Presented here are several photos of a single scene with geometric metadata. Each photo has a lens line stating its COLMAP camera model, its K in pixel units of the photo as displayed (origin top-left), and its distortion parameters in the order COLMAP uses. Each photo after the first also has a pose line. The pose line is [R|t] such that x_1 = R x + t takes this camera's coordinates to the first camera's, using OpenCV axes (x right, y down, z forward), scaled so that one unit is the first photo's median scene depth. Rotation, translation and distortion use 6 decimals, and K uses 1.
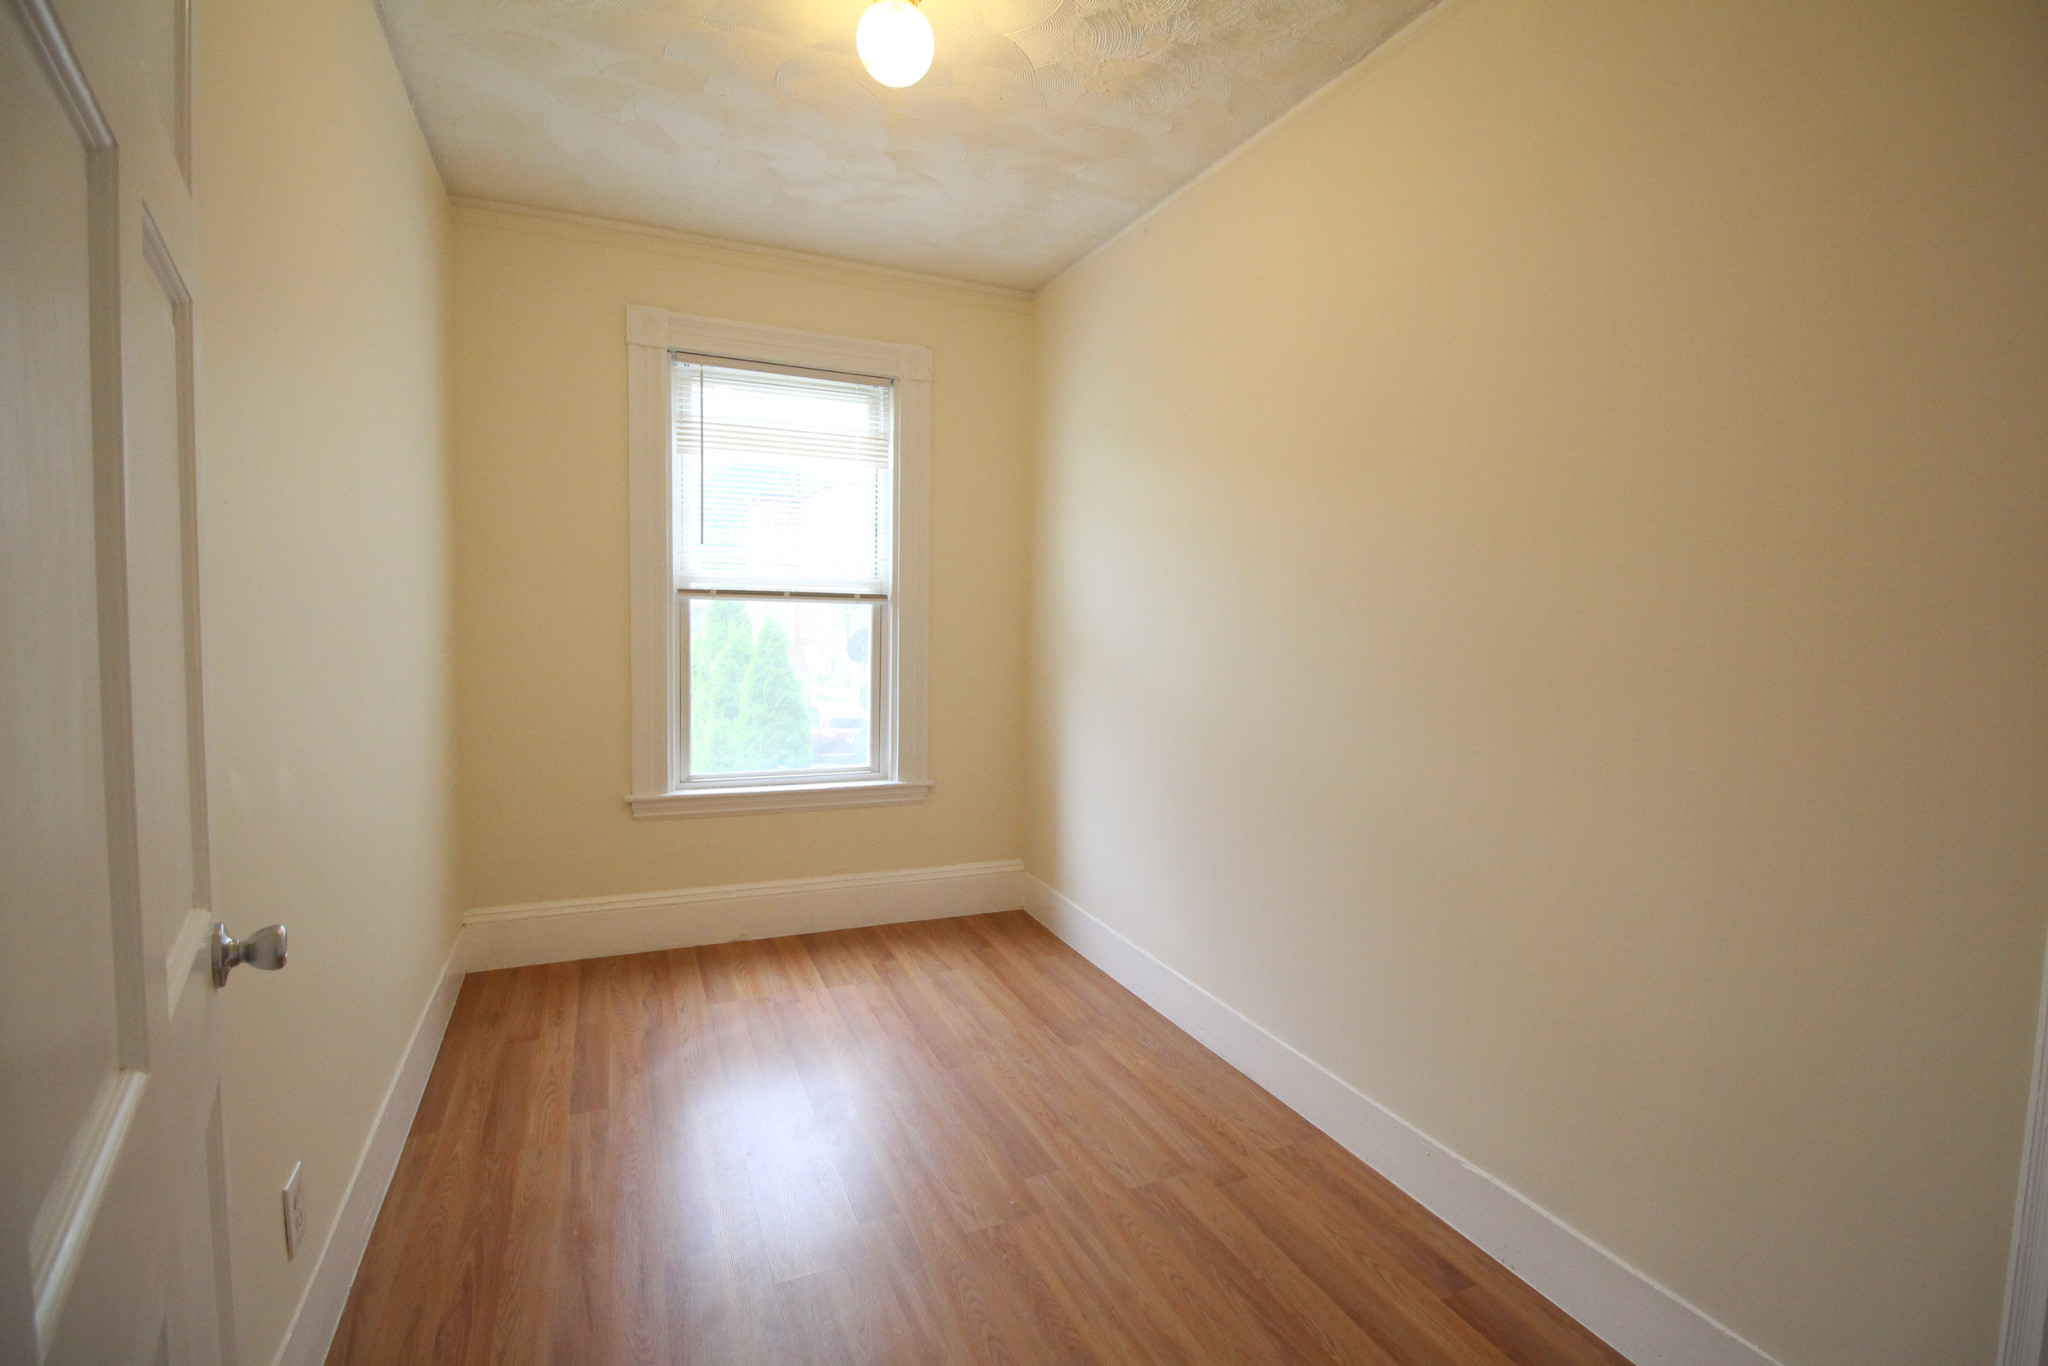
lens RADIAL K [[942.9, 0, 1037.6], [0, 942.9, 664.9], [0, 0, 1]] dist [0.000737, -0.012872]
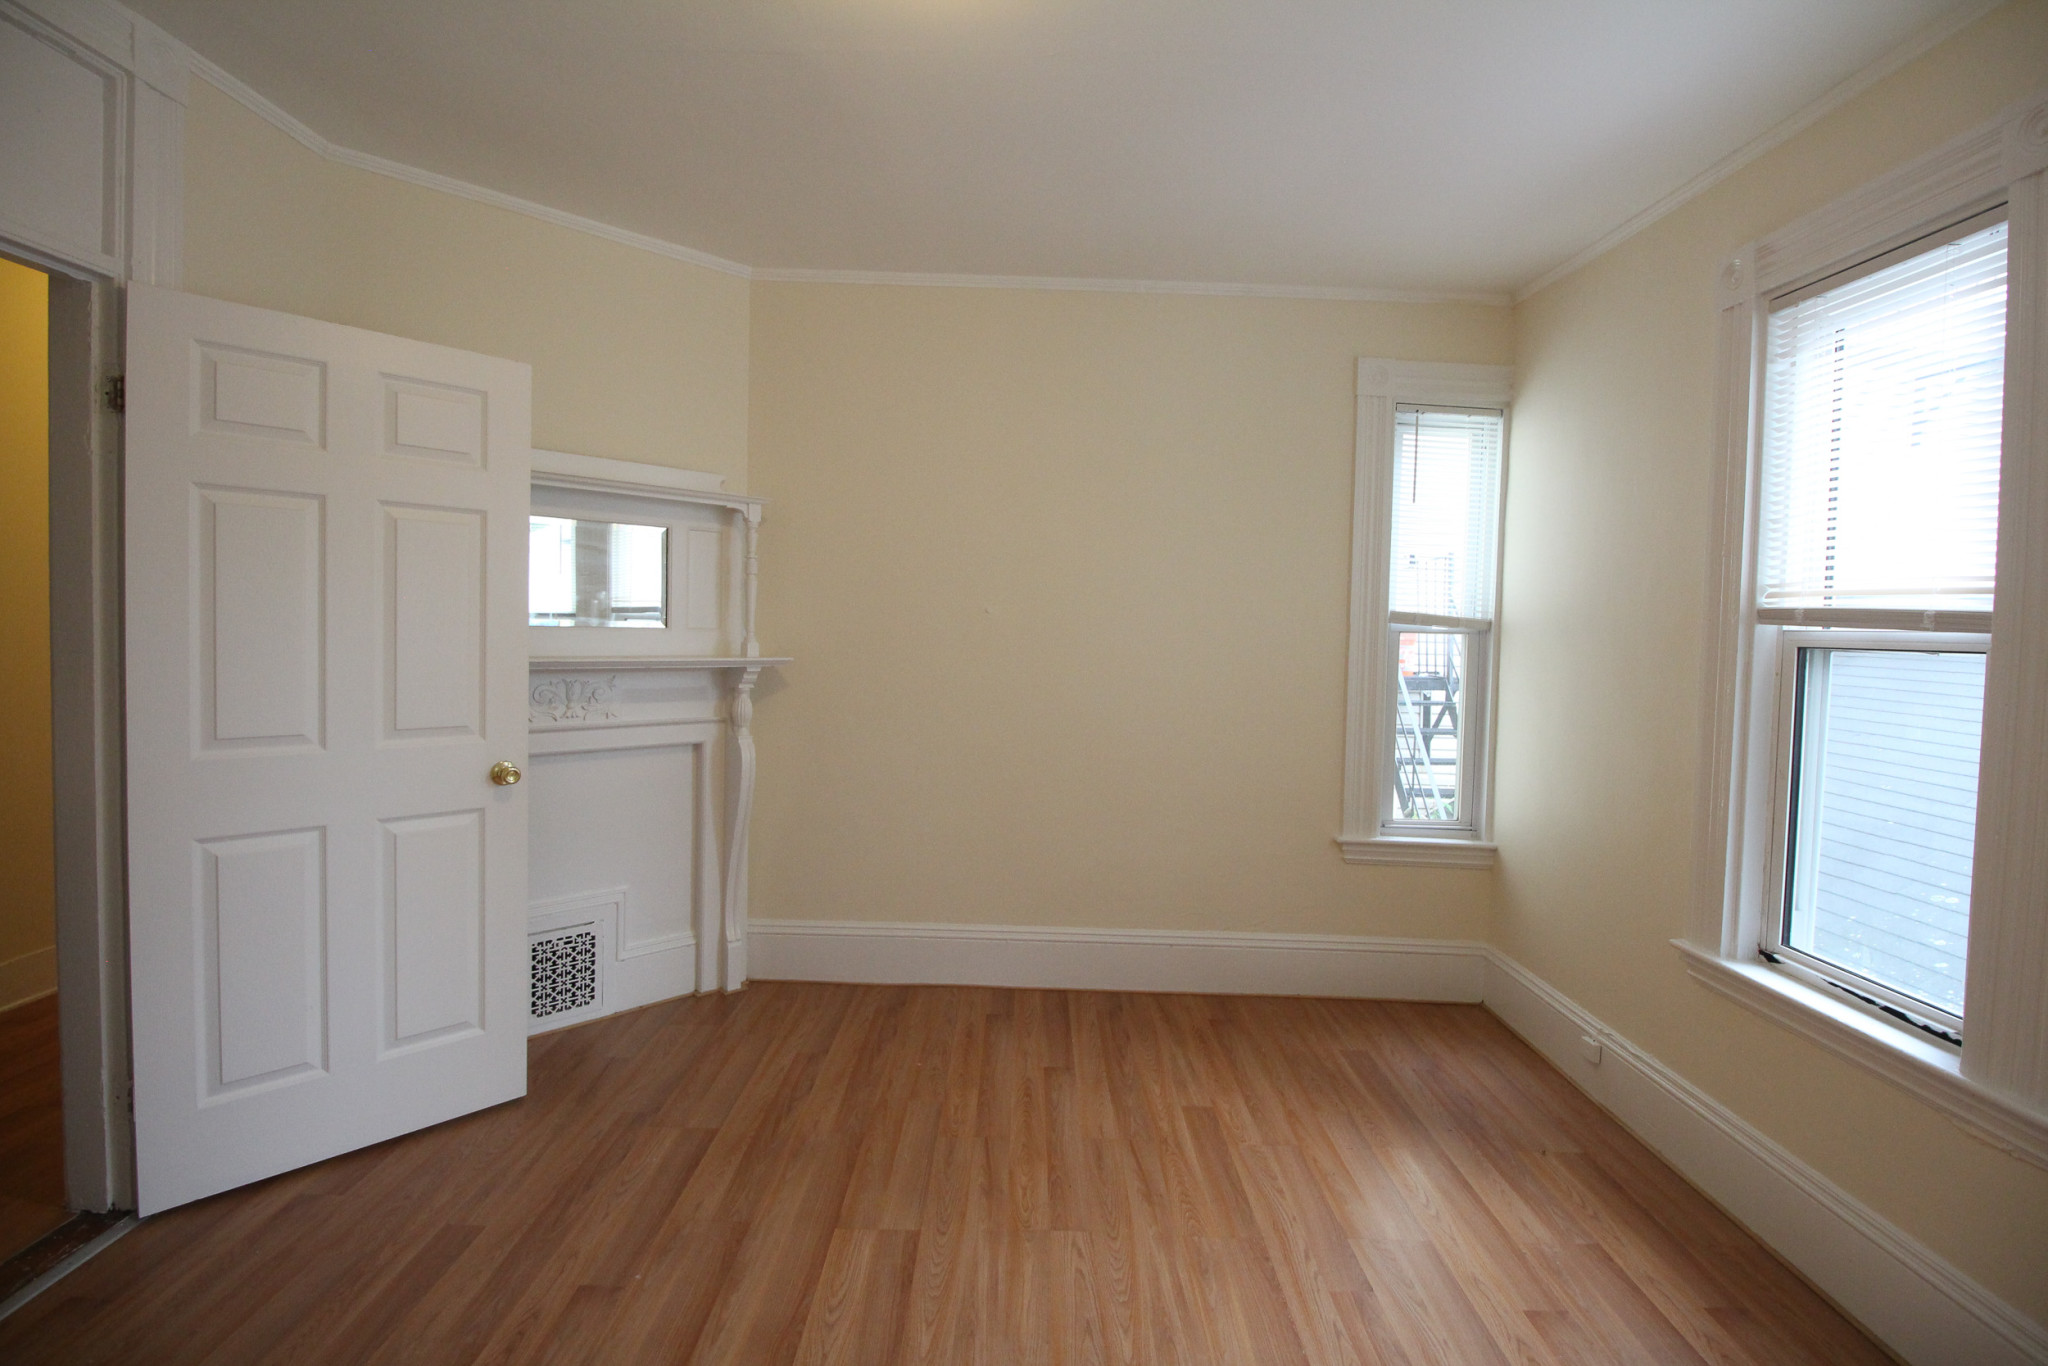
lens RADIAL K [[942.9, 0, 1037.6], [0, 942.9, 664.9], [0, 0, 1]] dist [0.000737, -0.012872]
pose [[-0.913538, -0.066874, 0.401217, -0.194305], [-0.025031, 0.993765, 0.108645, -0.120645], [-0.405982, 0.089208, -0.909517, 1.606709]]
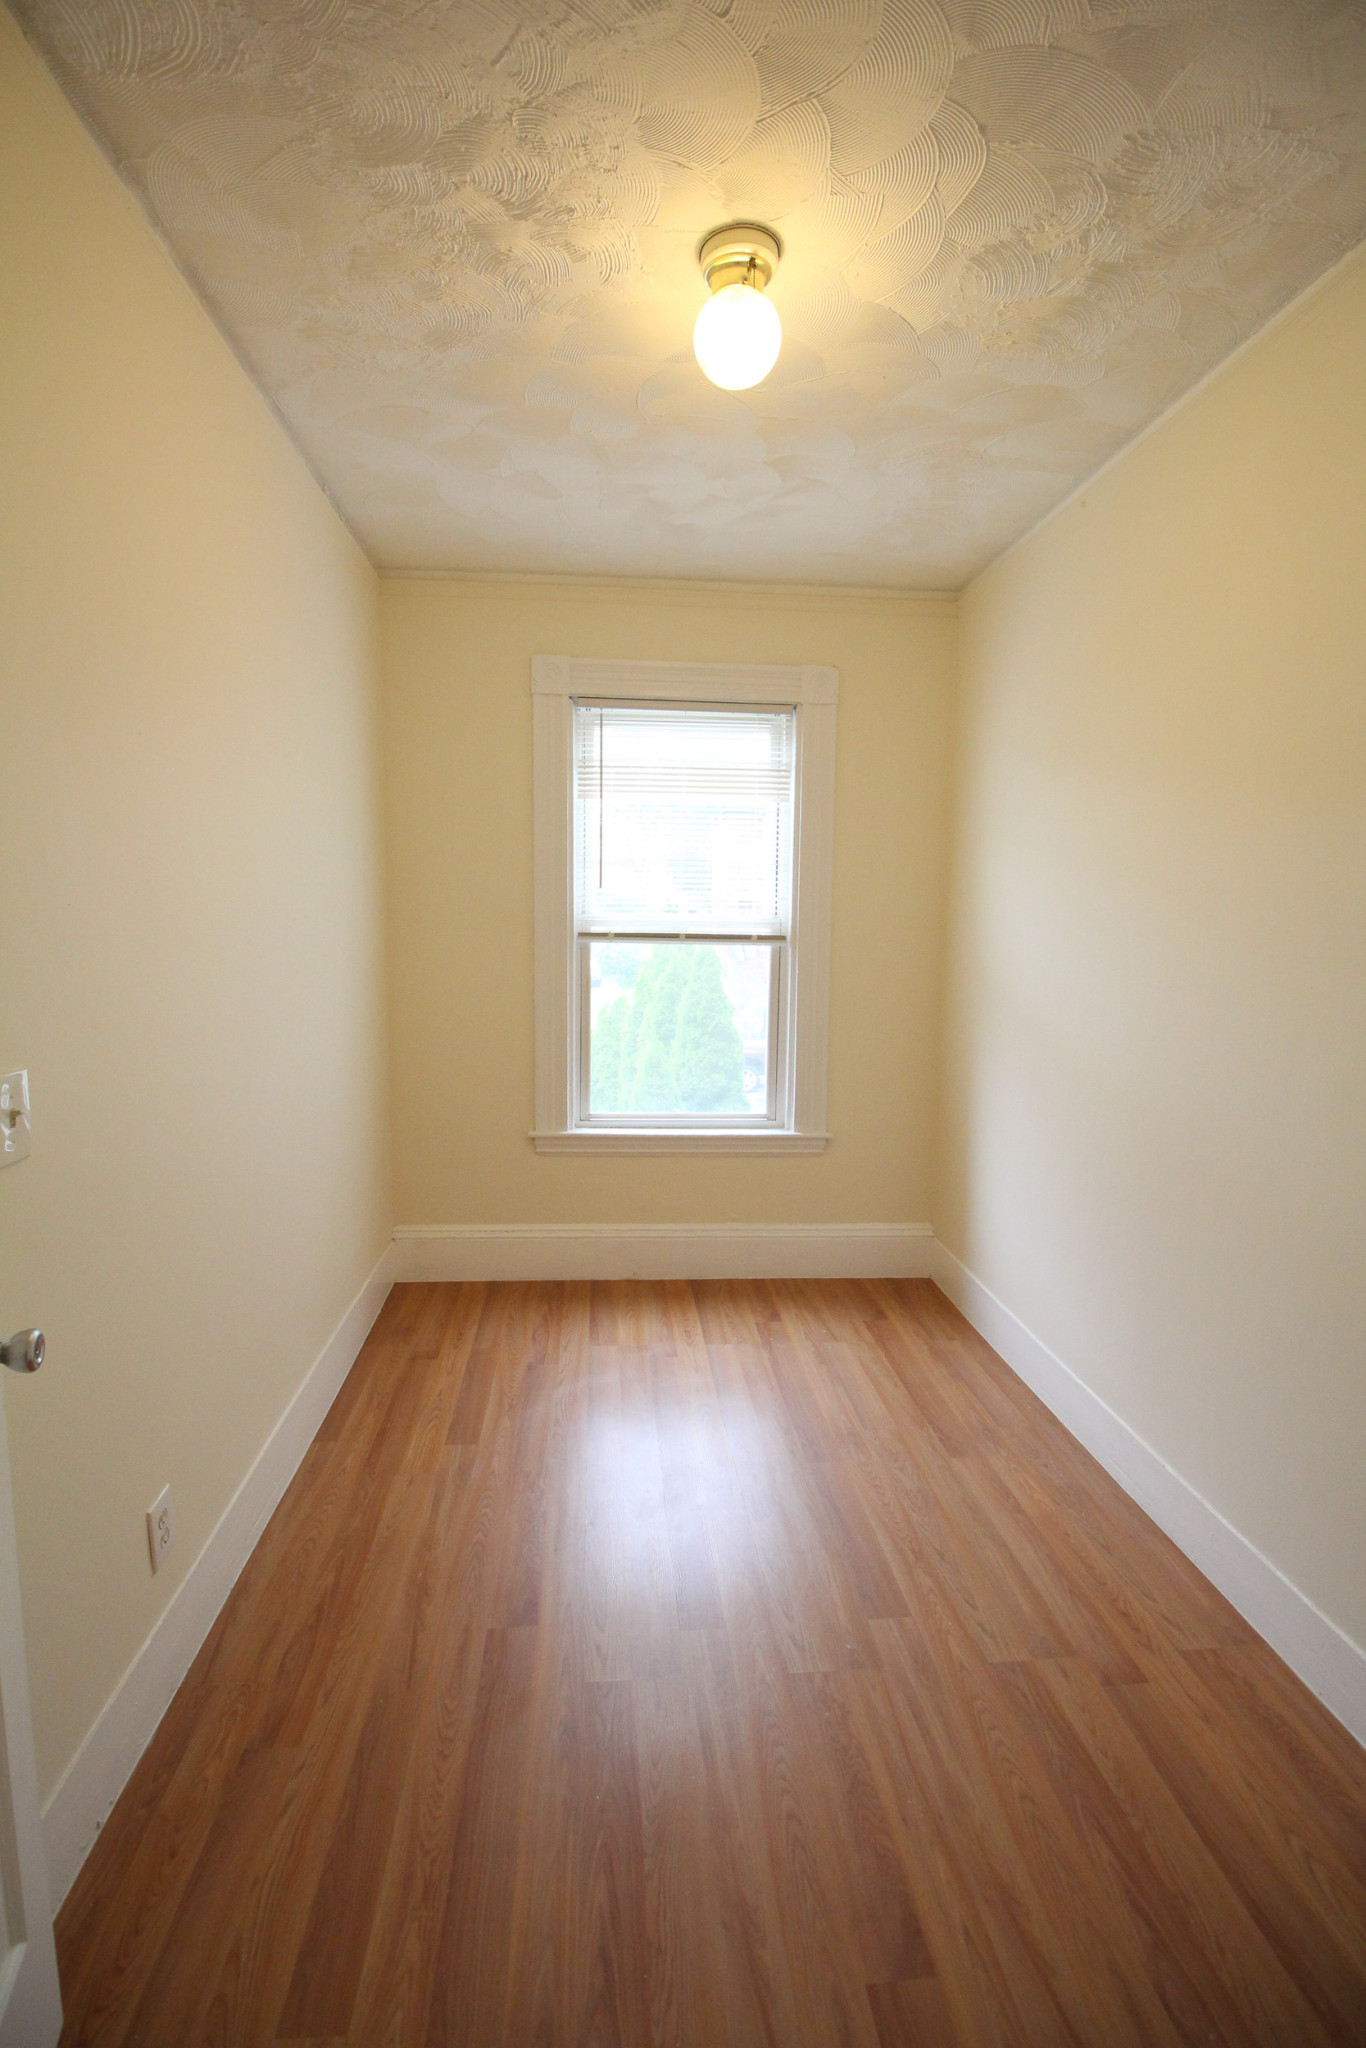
lens RADIAL K [[942.9, 0, 665.9], [0, 942.9, 1011.0], [0, 0, 1]] dist [0.000737, -0.012872]
pose [[0.939083, 0.027875, -0.342558, 0.069769], [-0.015536, 0.999130, 0.038713, -0.043727], [0.343339, -0.031033, 0.938699, 0.087960]]
